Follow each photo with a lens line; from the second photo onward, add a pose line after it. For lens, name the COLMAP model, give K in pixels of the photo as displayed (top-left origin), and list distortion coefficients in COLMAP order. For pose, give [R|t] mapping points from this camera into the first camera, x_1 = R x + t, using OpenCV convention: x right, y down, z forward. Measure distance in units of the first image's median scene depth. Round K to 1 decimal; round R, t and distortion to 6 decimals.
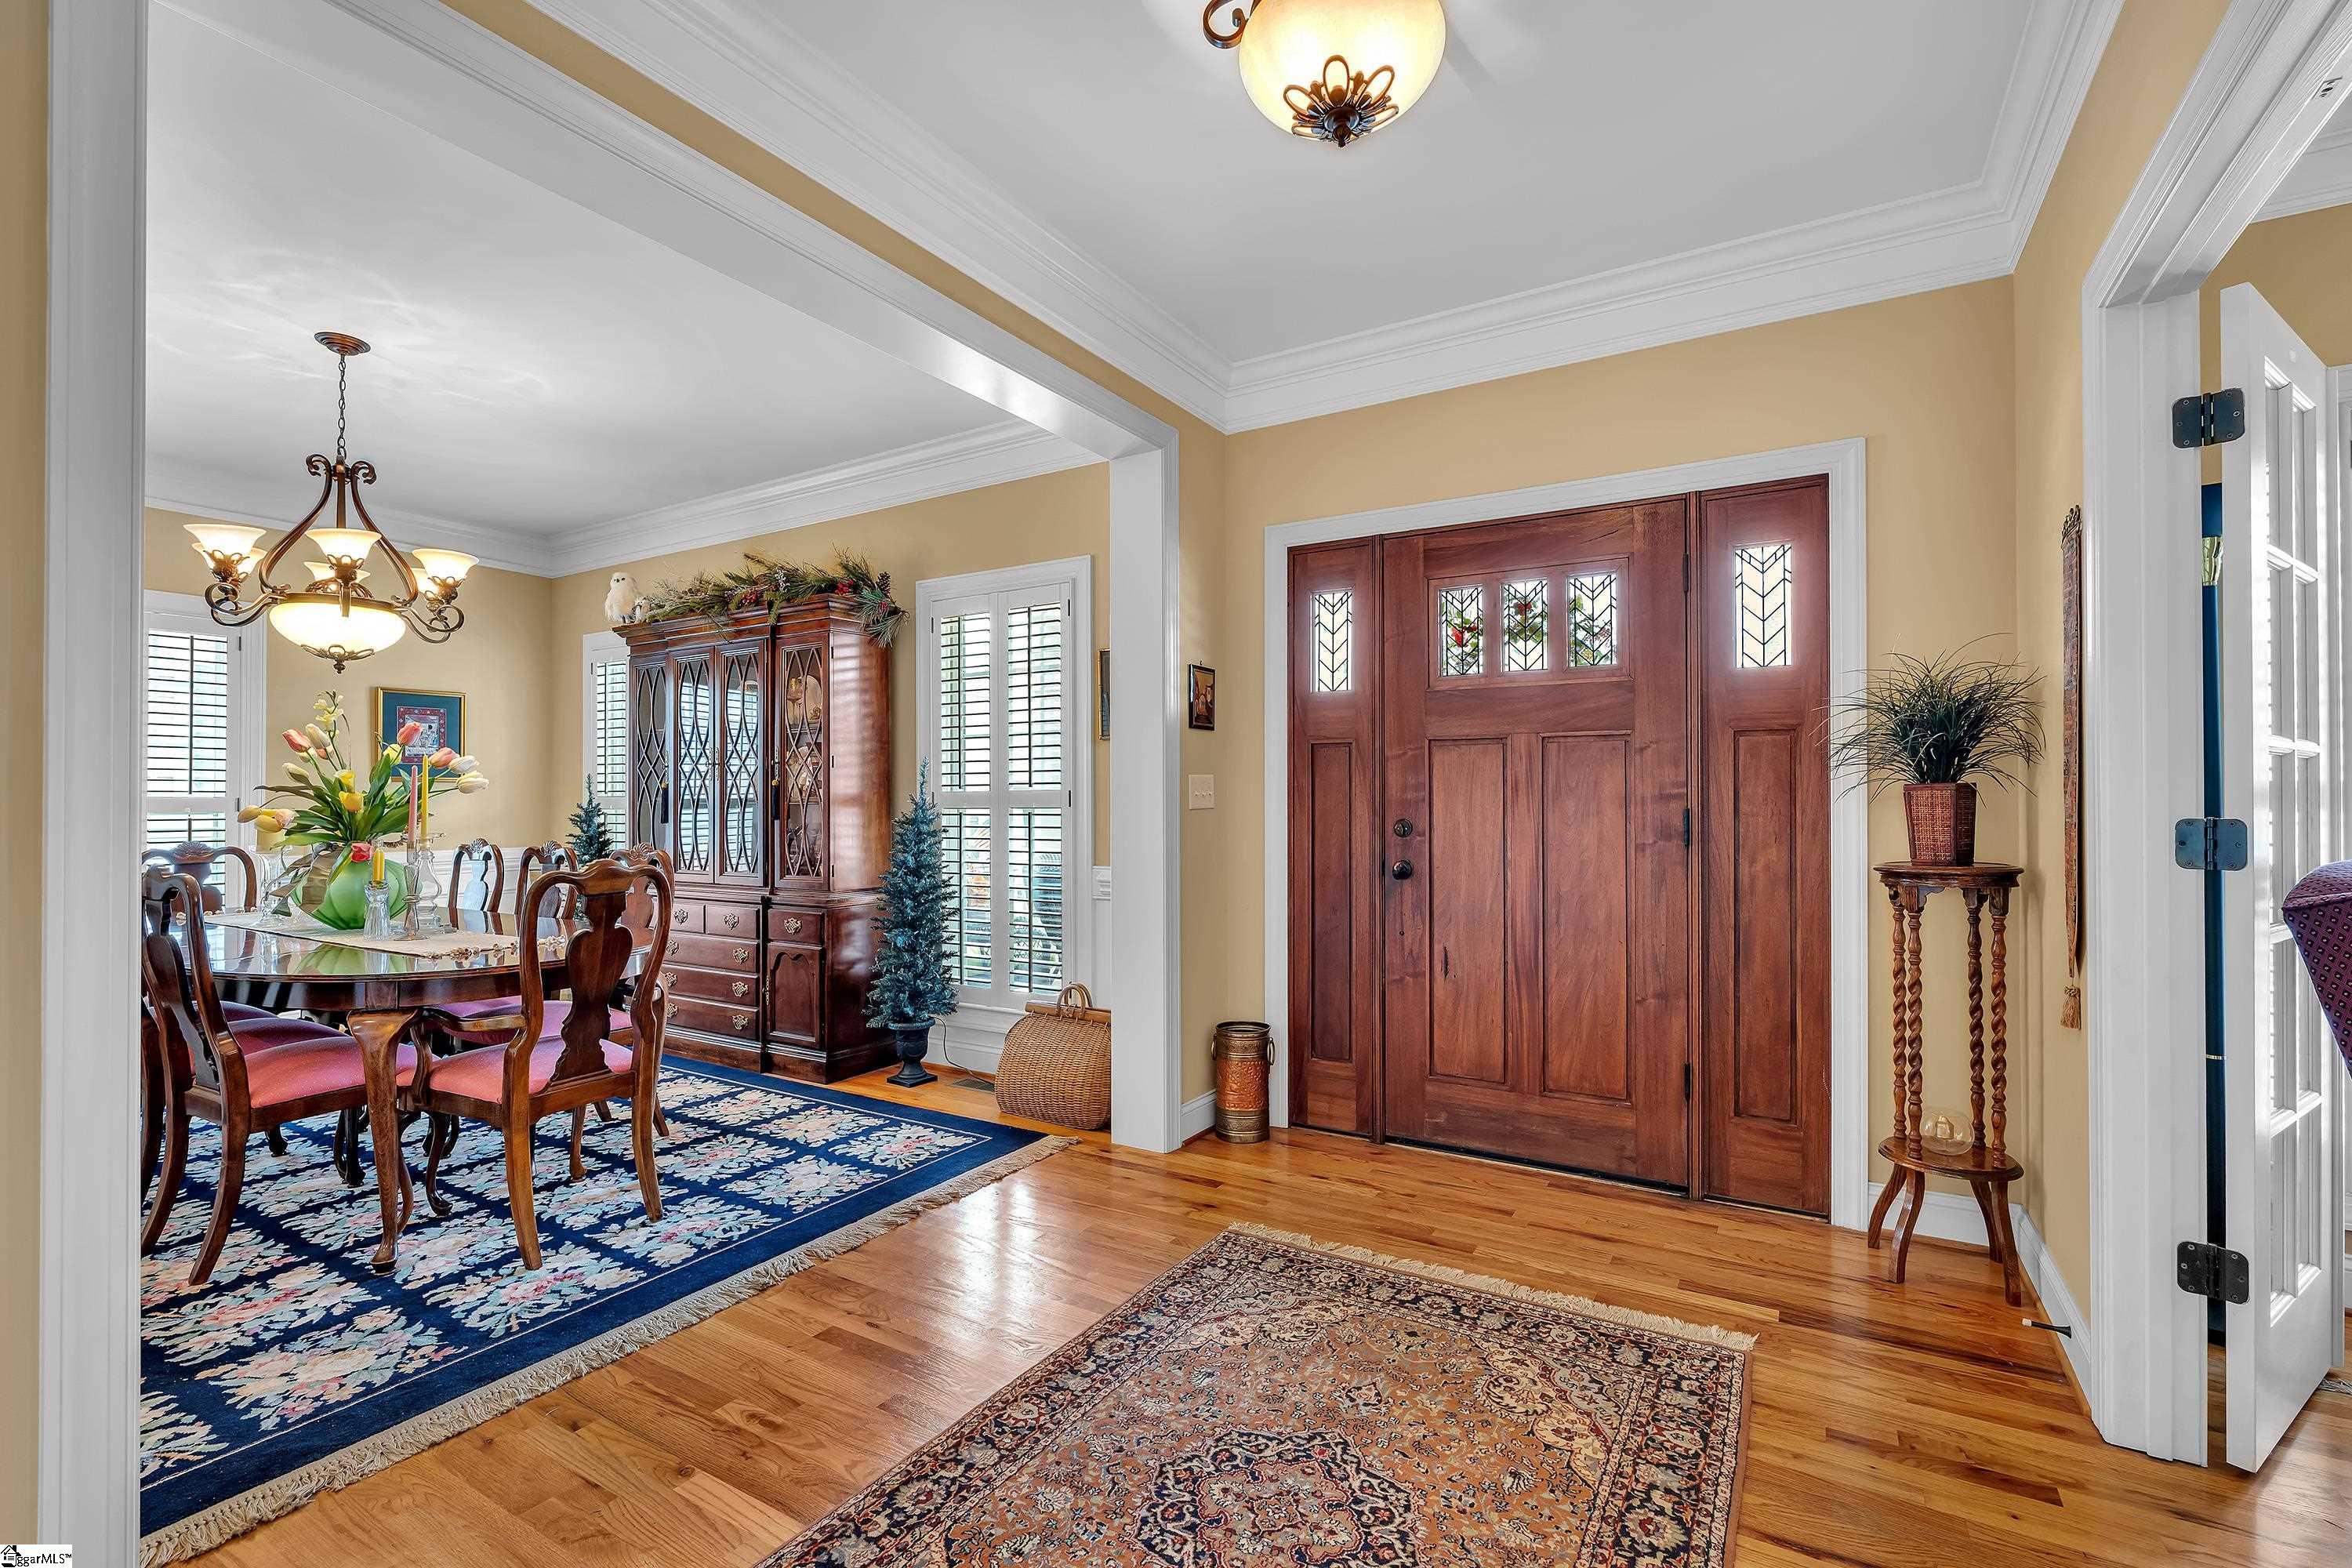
lens RADIAL K [[1031.8, 0, 1188.1], [0, 1031.8, 789.6], [0, 0, 1]] dist [-0.005444, -0.000519]
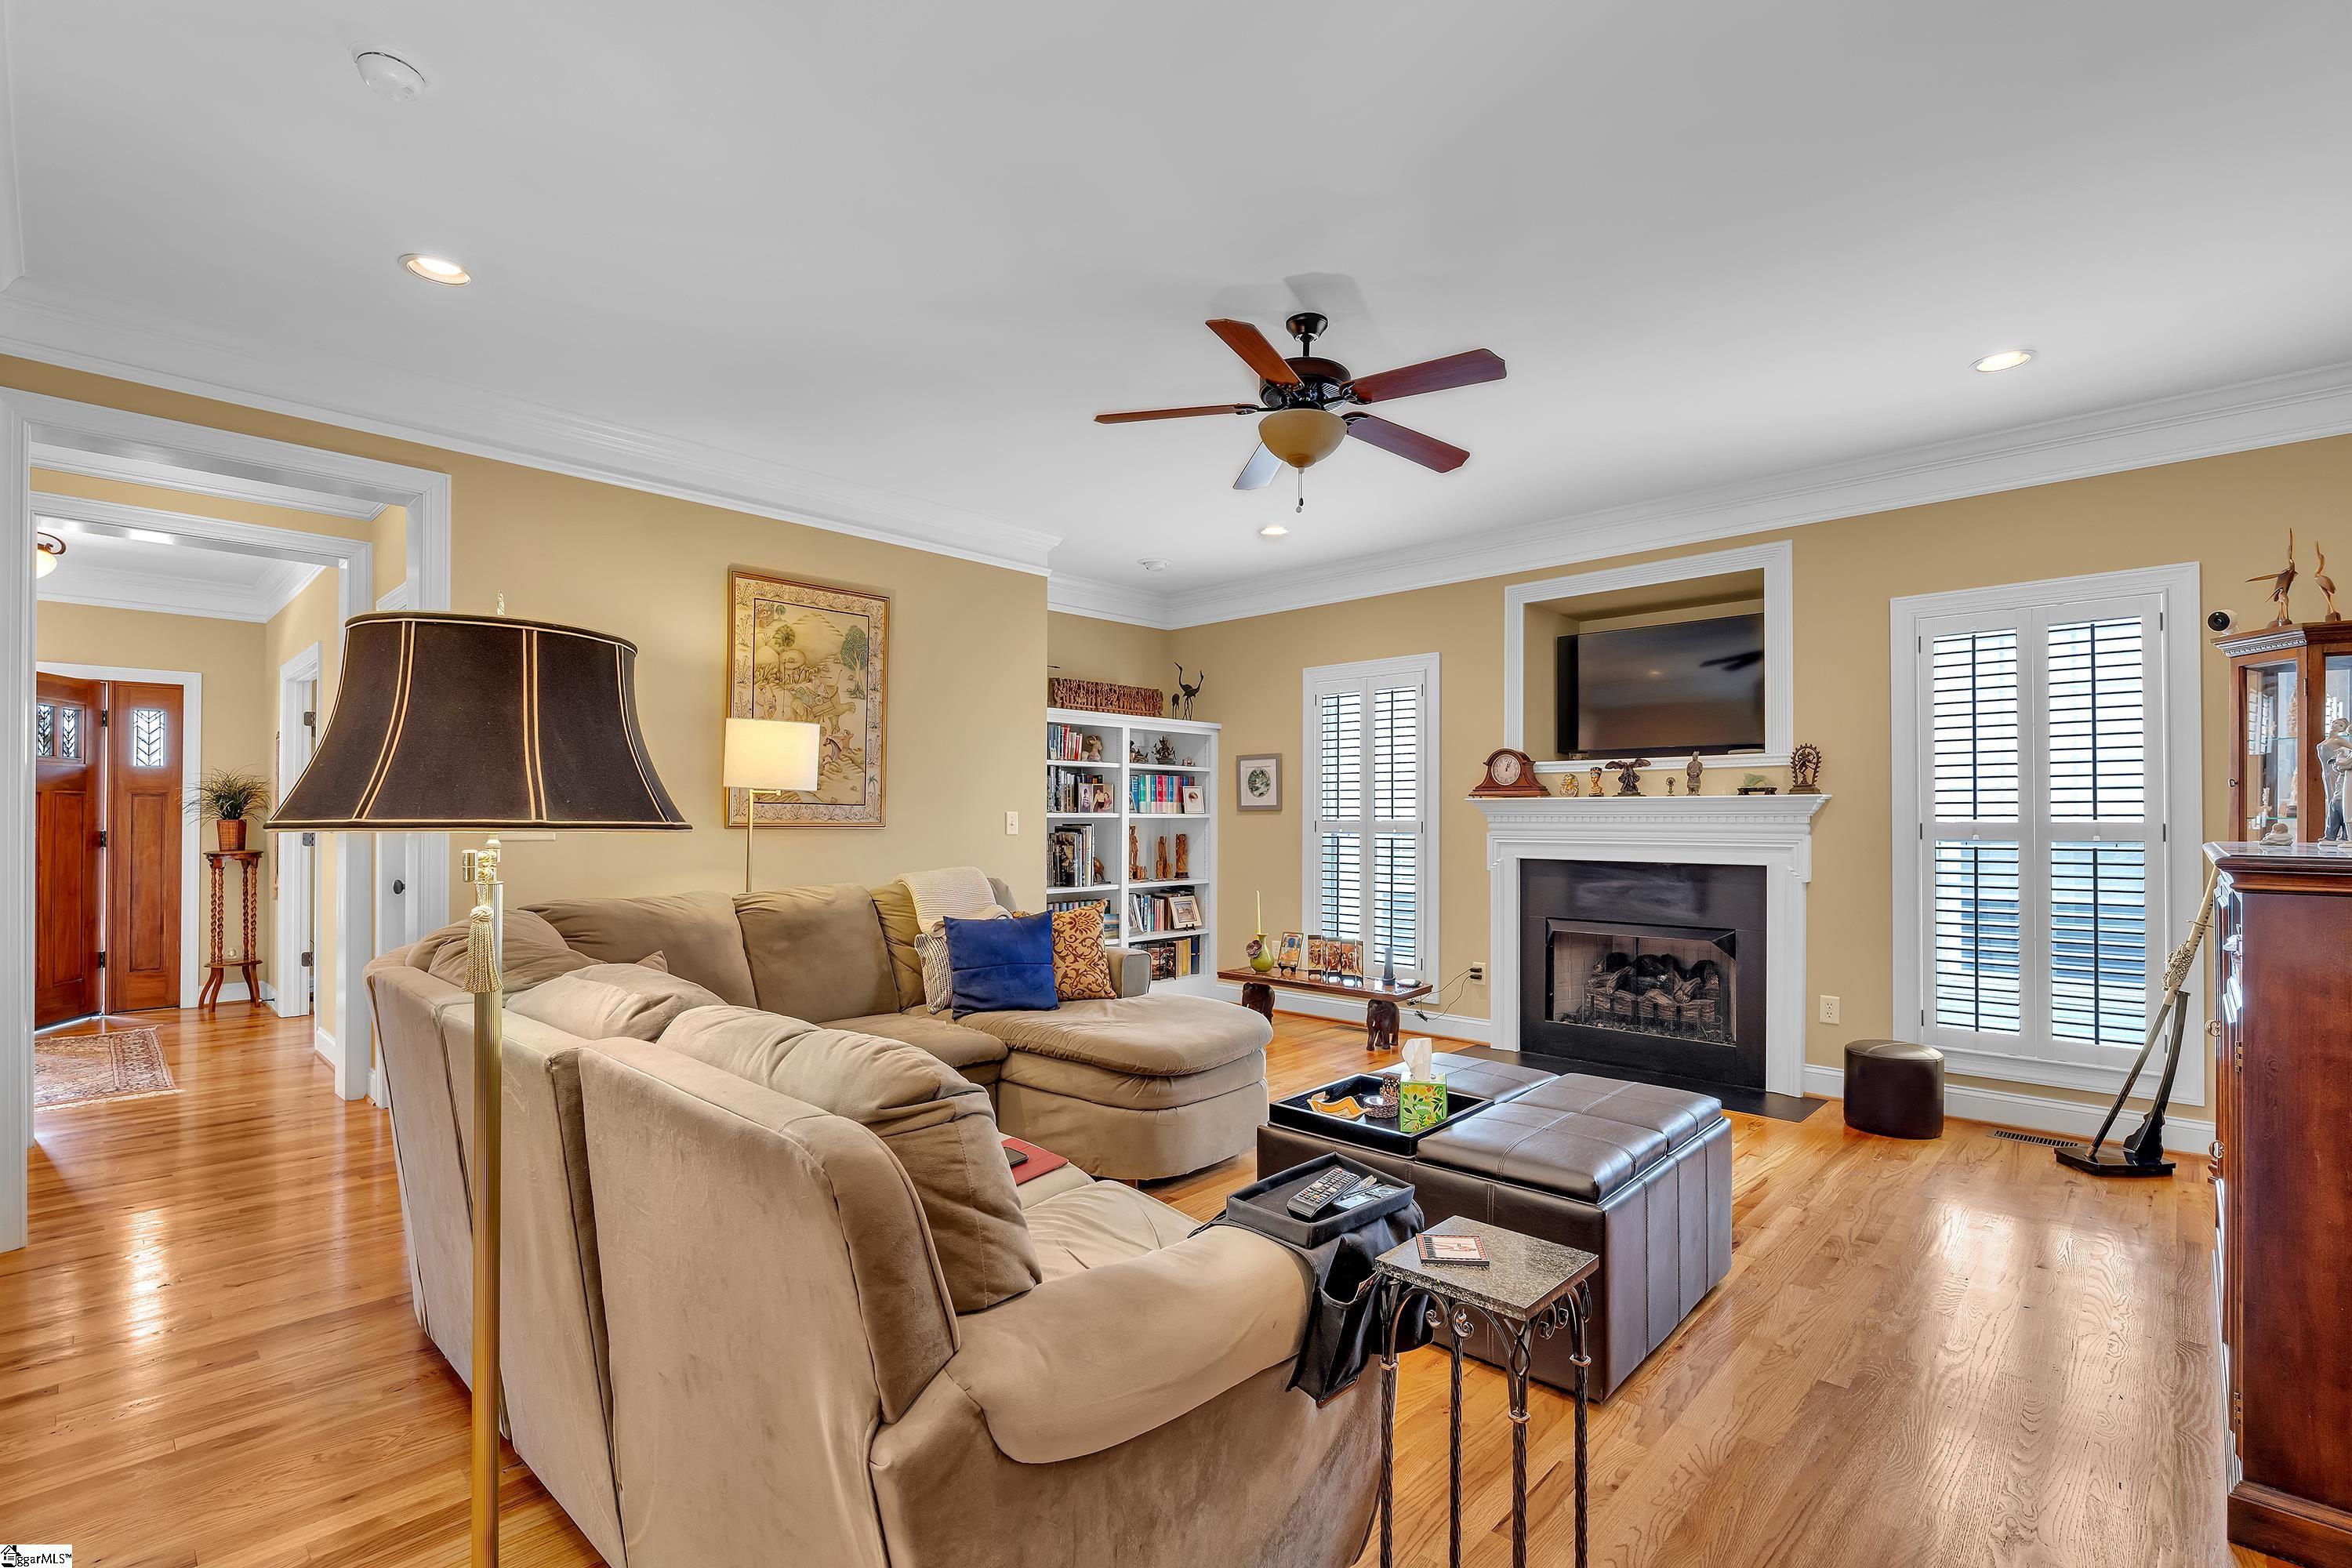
lens RADIAL K [[1078.0, 0, 1155.3], [0, 1078.0, 813.9], [0, 0, 1]] dist [-0.006775, -0.000759]
pose [[0.218639, 0.009648, 0.975758, -1.299718], [-0.007233, 0.999940, -0.008266, -0.013861], [-0.975779, -0.005250, 0.218696, -1.732857]]
